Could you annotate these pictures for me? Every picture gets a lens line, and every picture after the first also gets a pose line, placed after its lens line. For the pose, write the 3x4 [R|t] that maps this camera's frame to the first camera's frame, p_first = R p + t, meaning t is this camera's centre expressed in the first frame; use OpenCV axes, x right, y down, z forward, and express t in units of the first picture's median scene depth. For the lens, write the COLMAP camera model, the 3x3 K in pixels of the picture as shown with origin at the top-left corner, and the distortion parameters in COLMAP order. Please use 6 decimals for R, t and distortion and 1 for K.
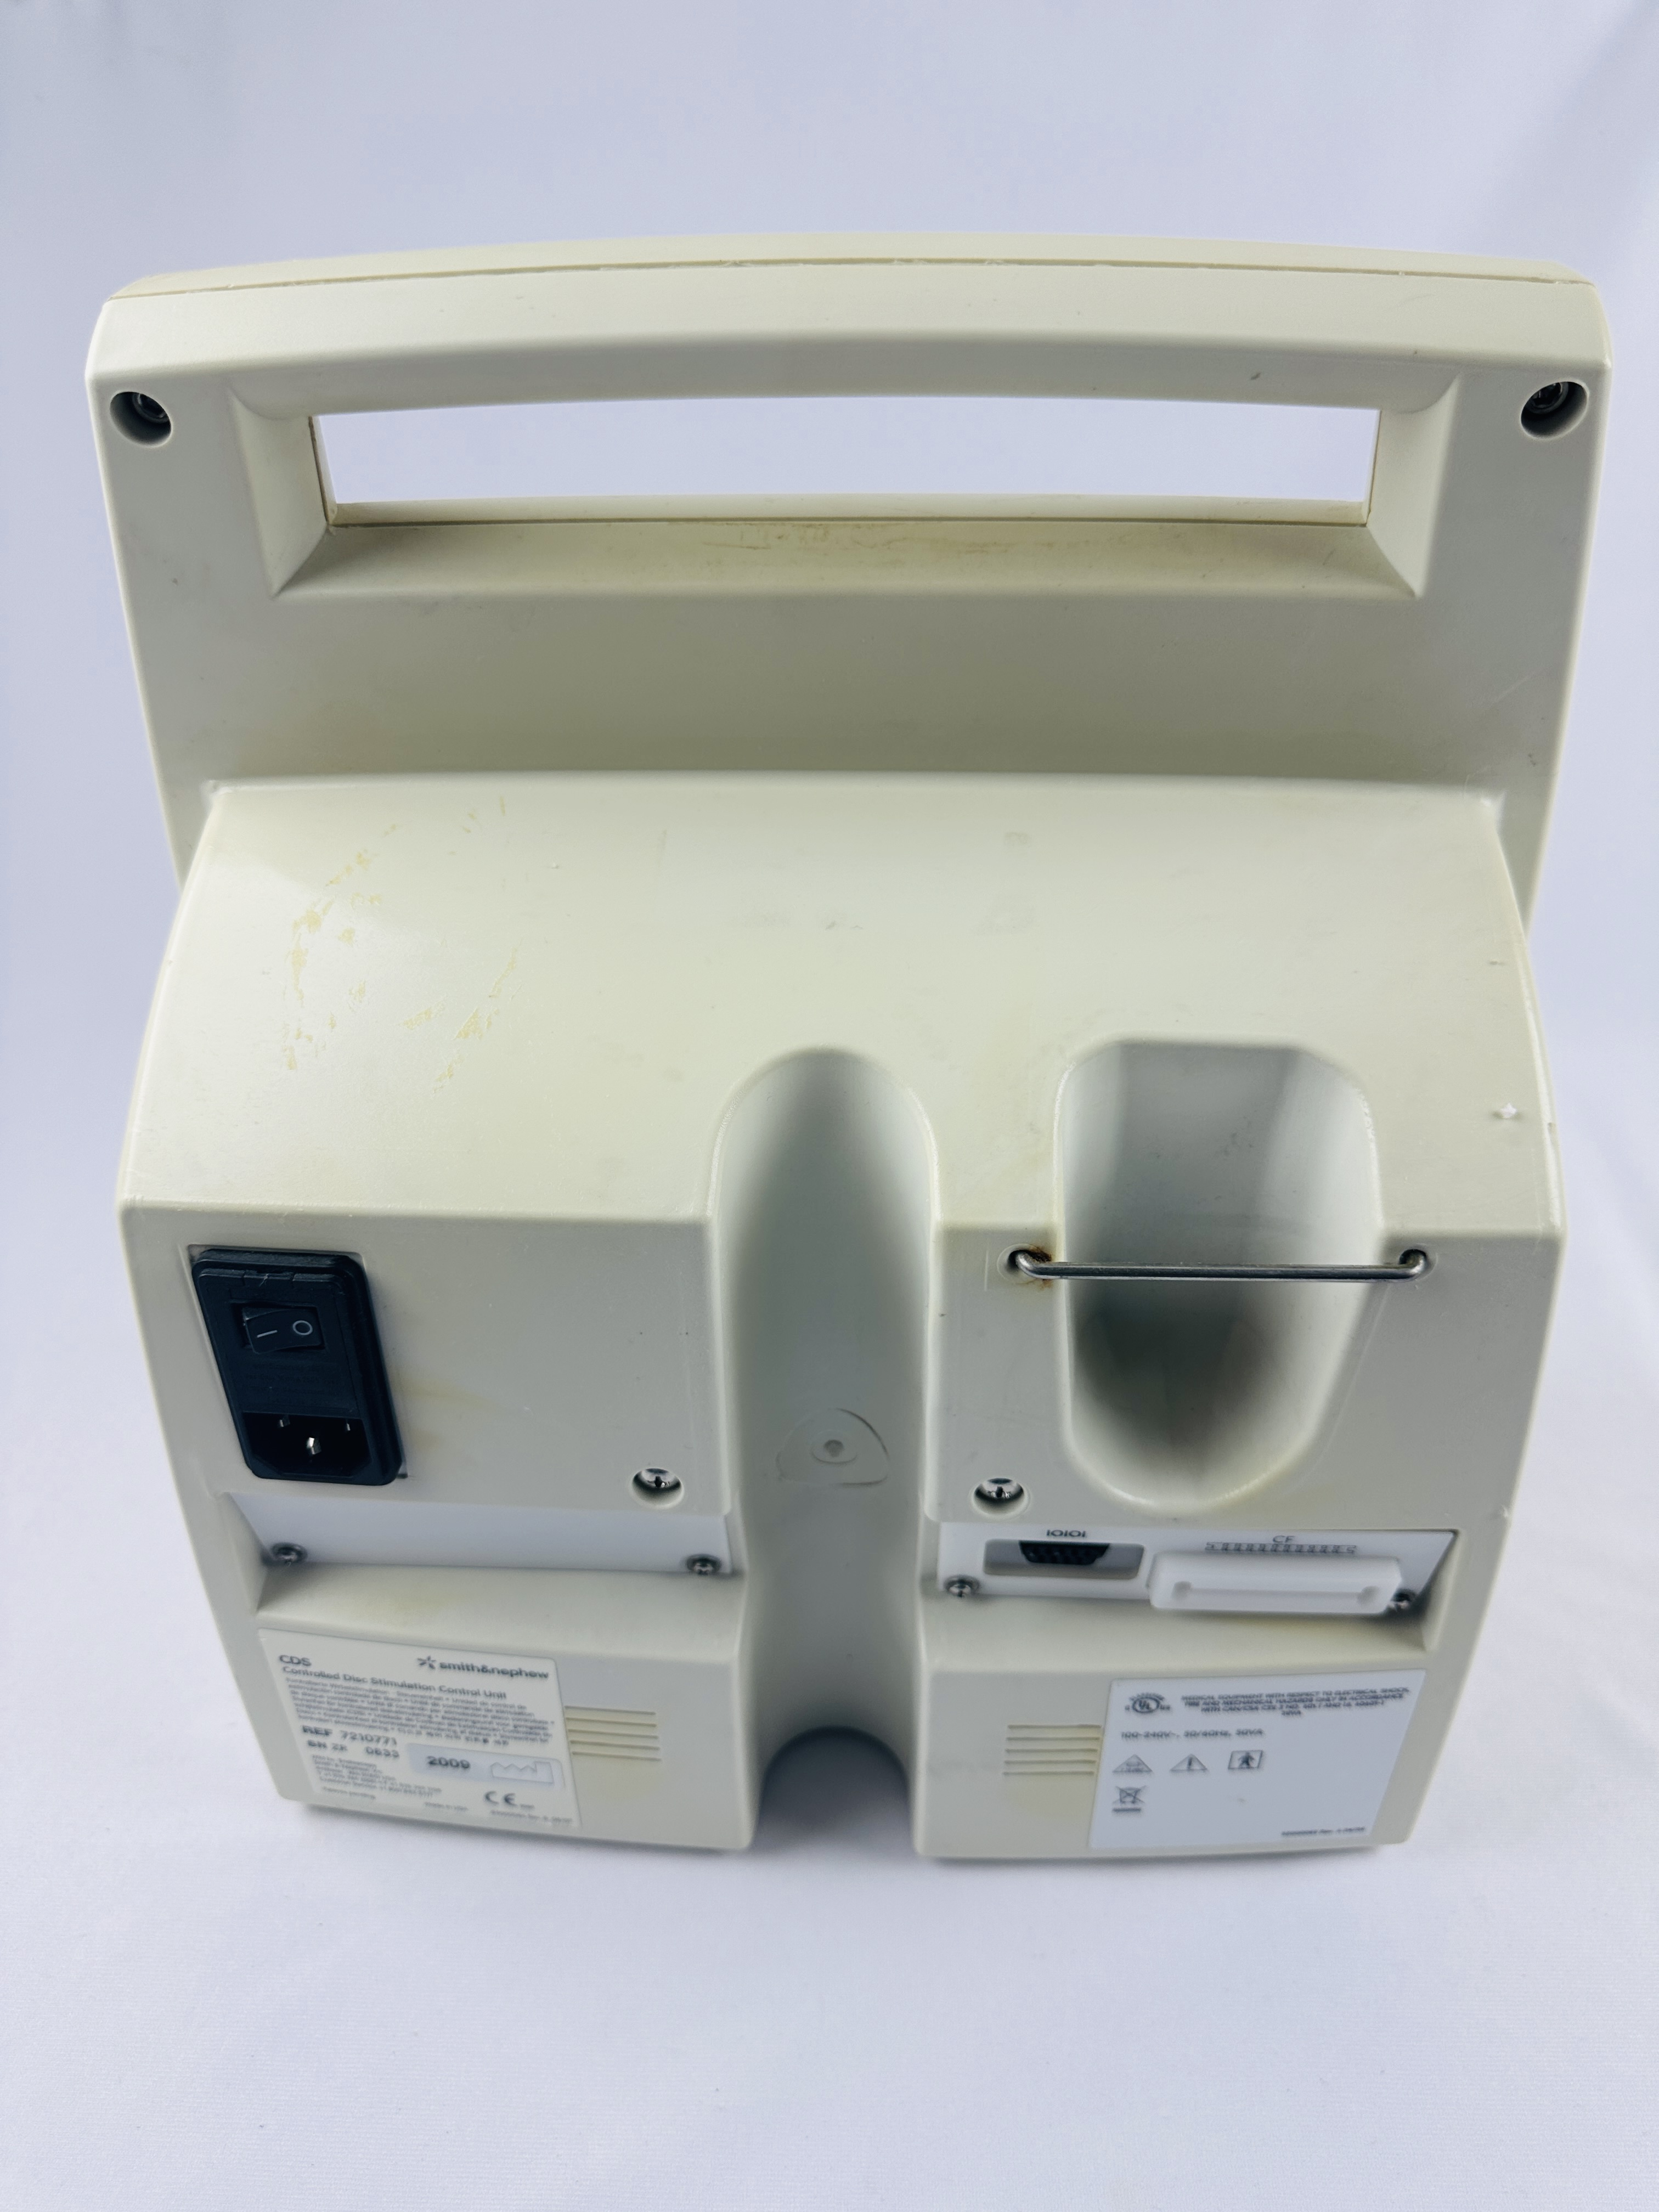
lens RADIAL K [[1674.7, 0, 898.3], [0, 1674.7, 1106.0], [0, 0, 1]] dist [-0.003902, -0.045335]
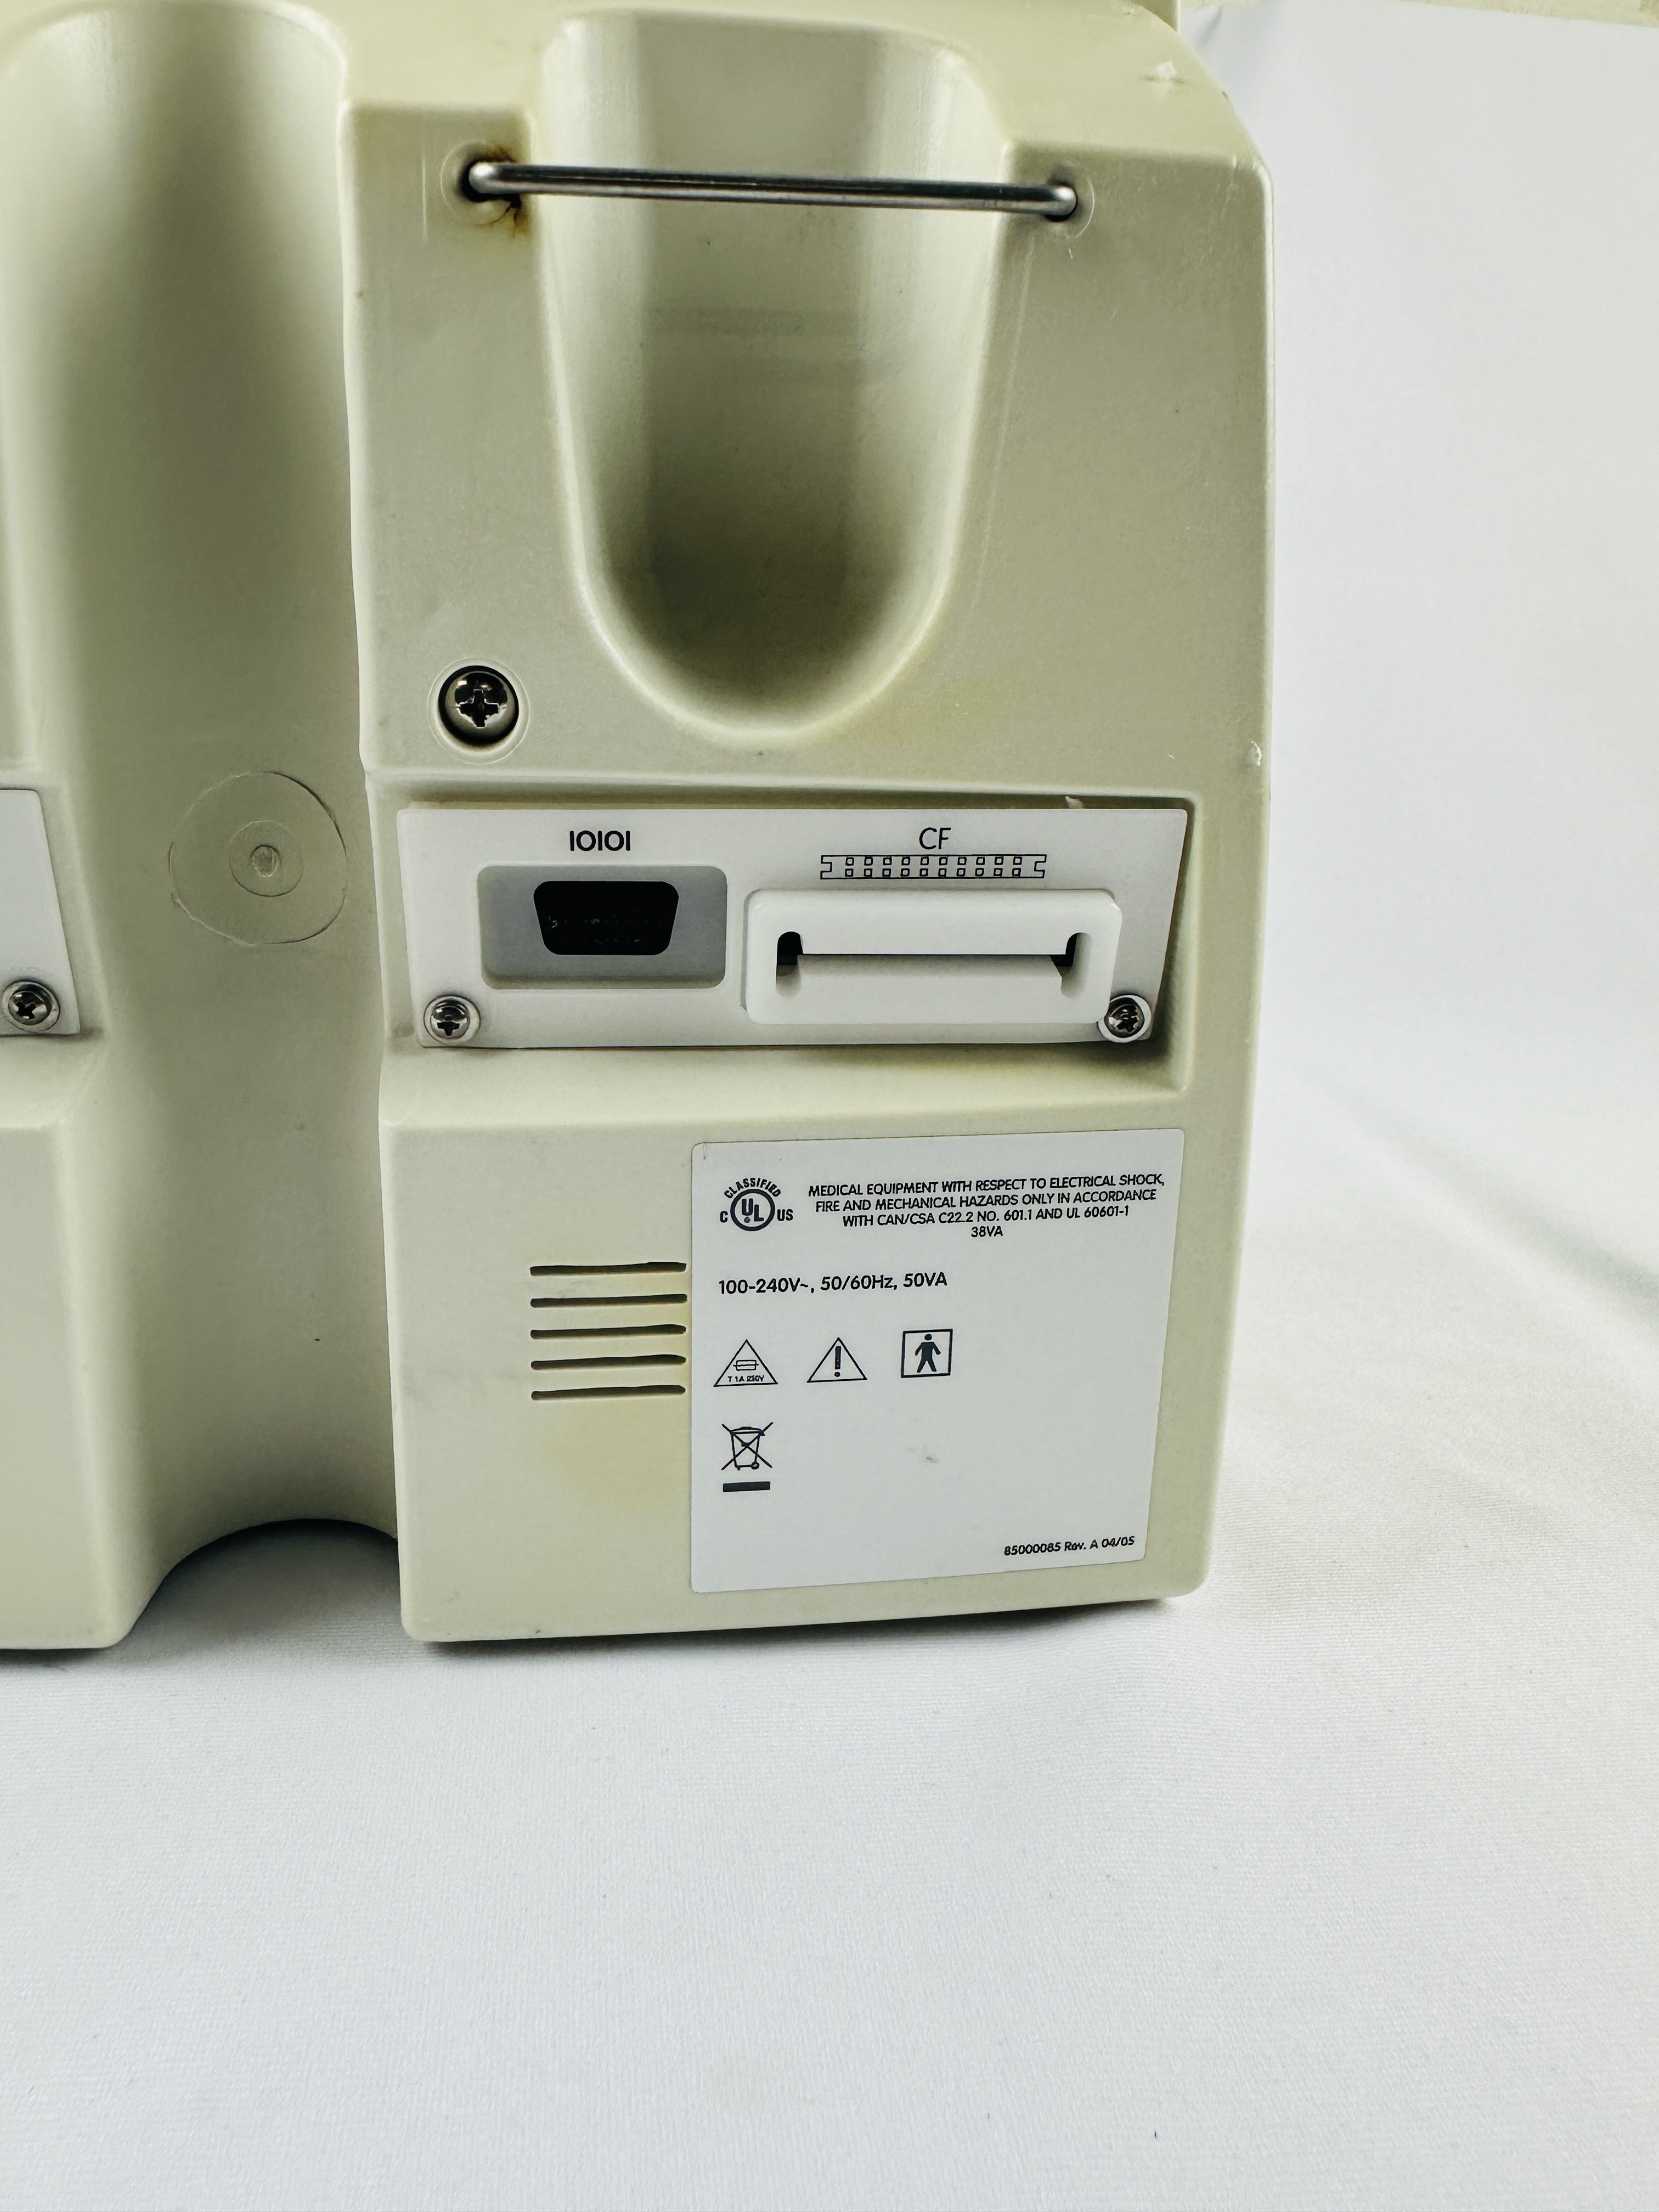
lens RADIAL K [[1585.5, 0, 829.5], [0, 1585.5, 1106.0], [0, 0, 1]] dist [-0.010166, -0.004699]
pose [[0.993263, -0.011942, 0.115267, 0.106859], [0.052948, 0.931548, -0.359743, 0.522678], [-0.103081, 0.363423, 0.925904, 0.430850]]
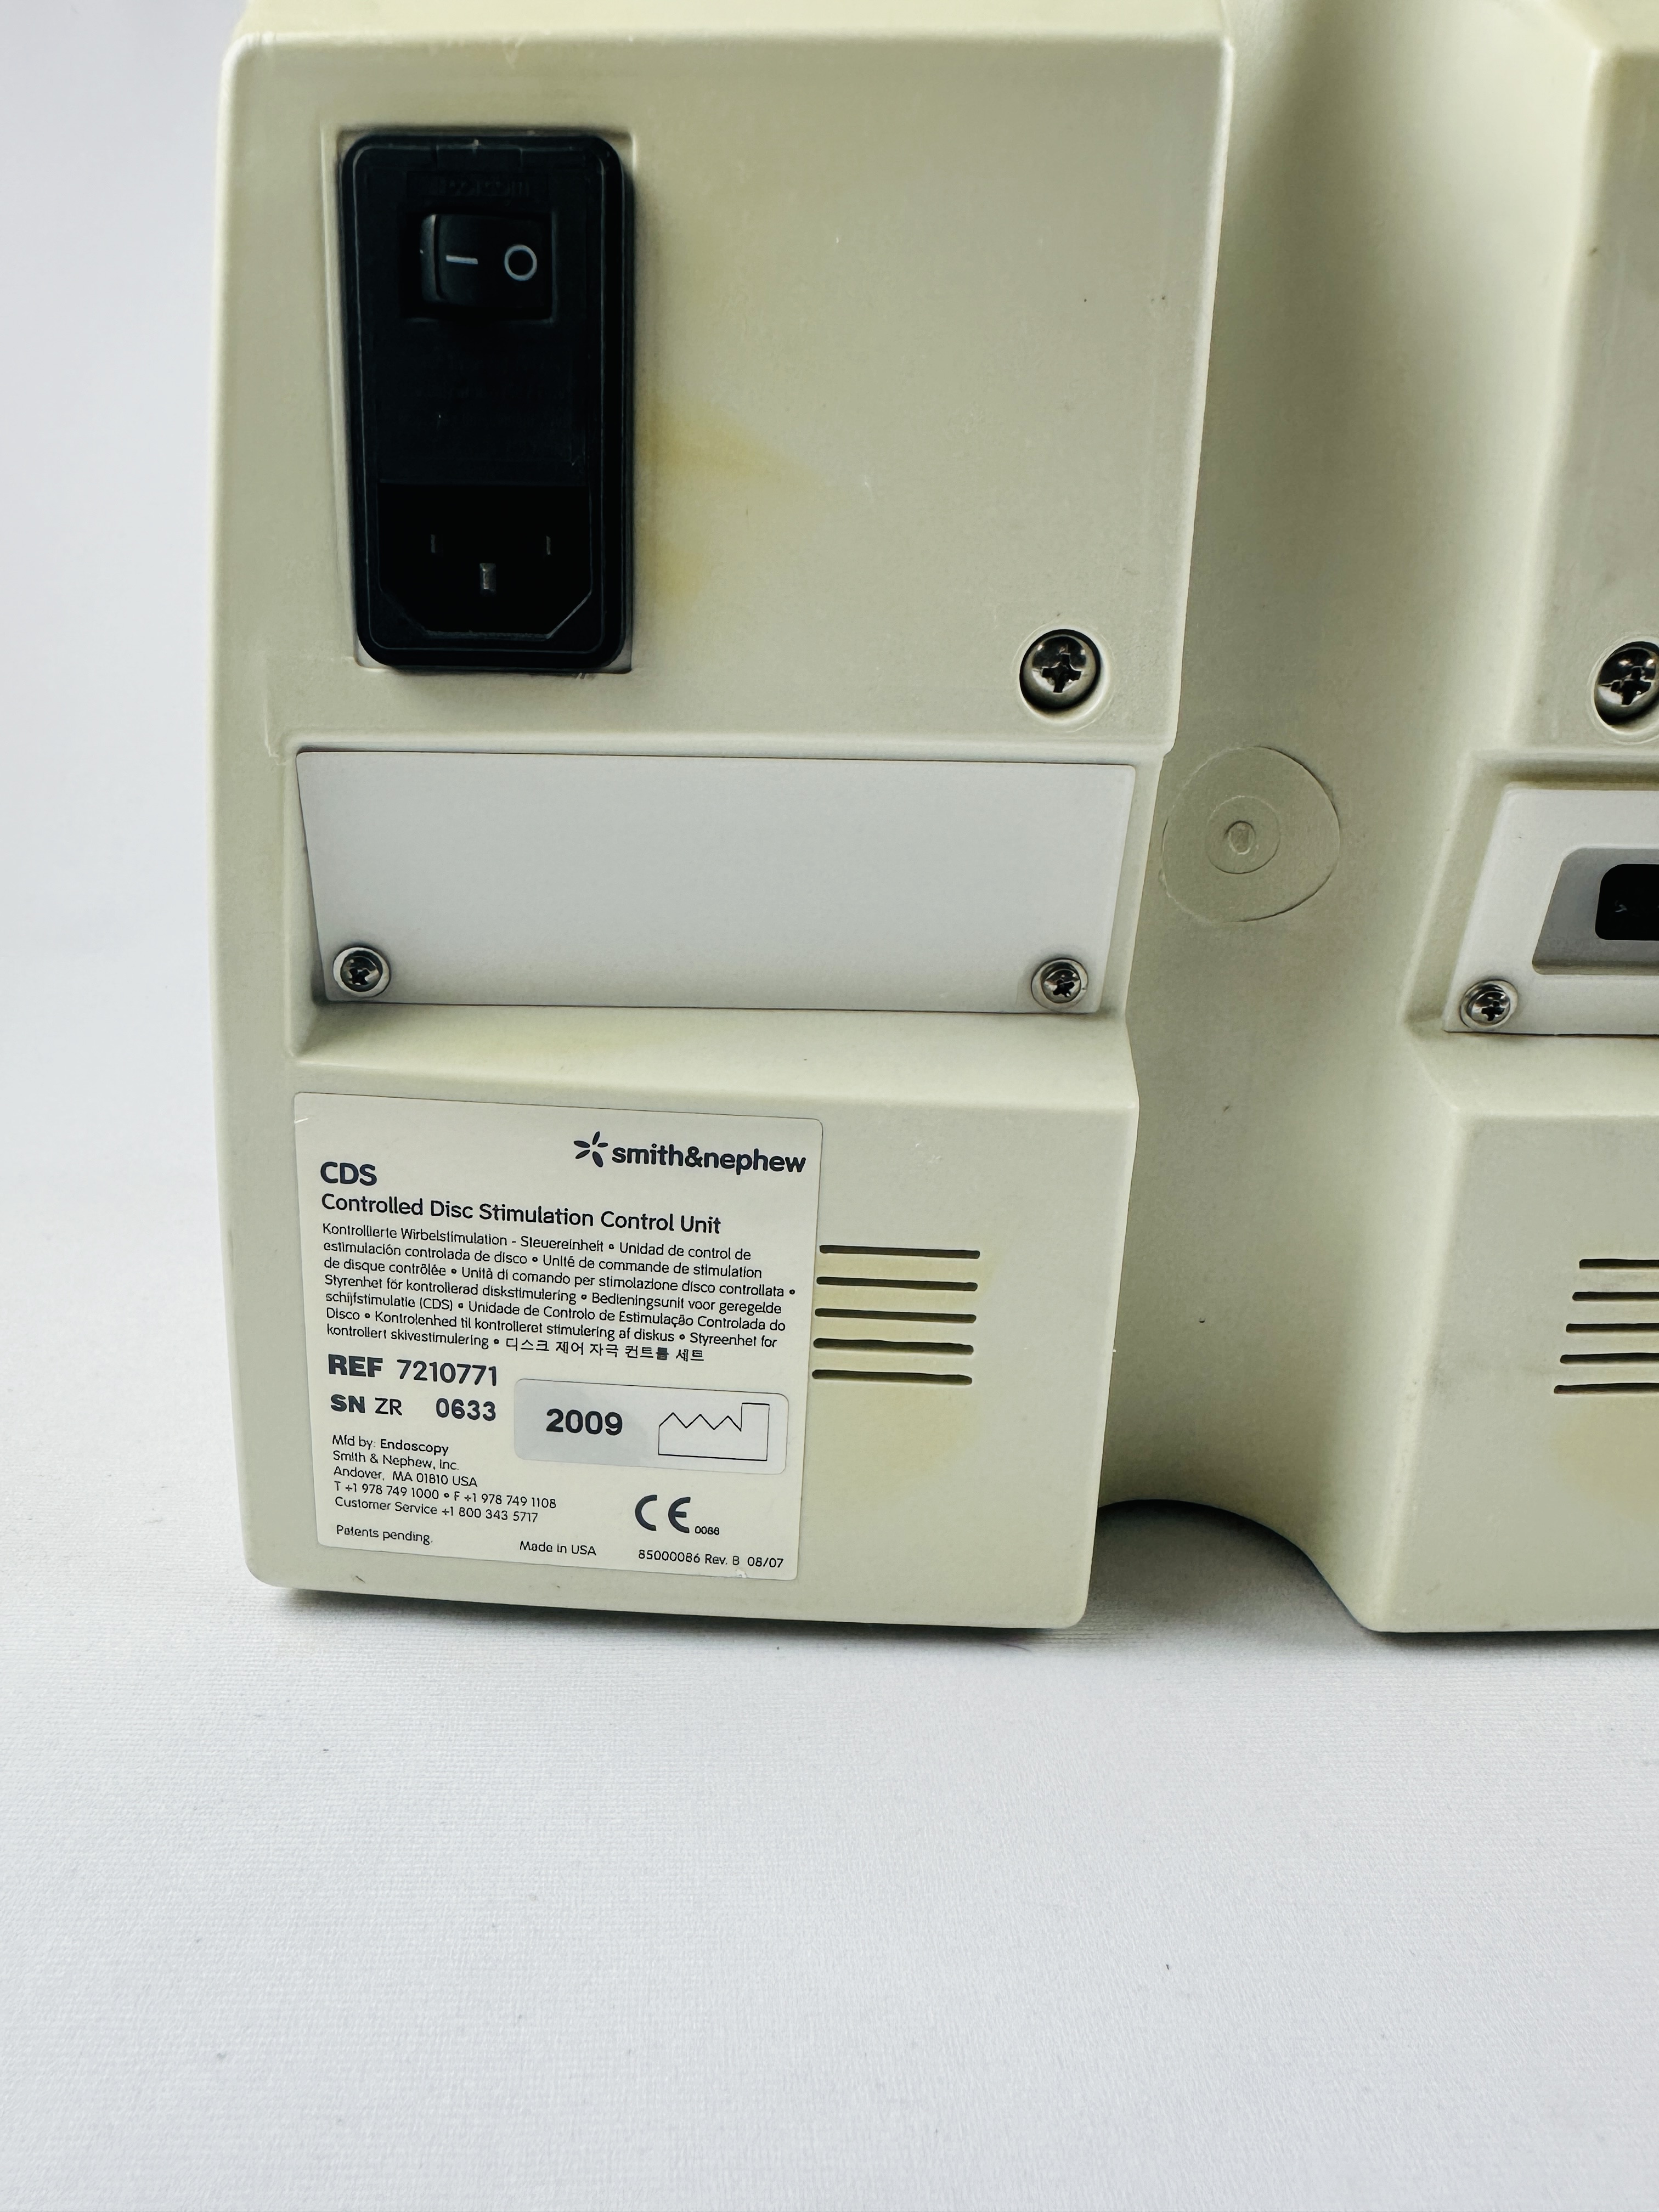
lens RADIAL K [[1653.0, 0, 829.1], [0, 1653.0, 1155.2], [0, 0, 1]] dist [0.007969, 0.003586]
pose [[0.996684, 0.005402, 0.081190, -0.243113], [0.021116, 0.946440, -0.322189, 0.513956], [-0.078582, 0.322835, 0.943187, 0.447851]]
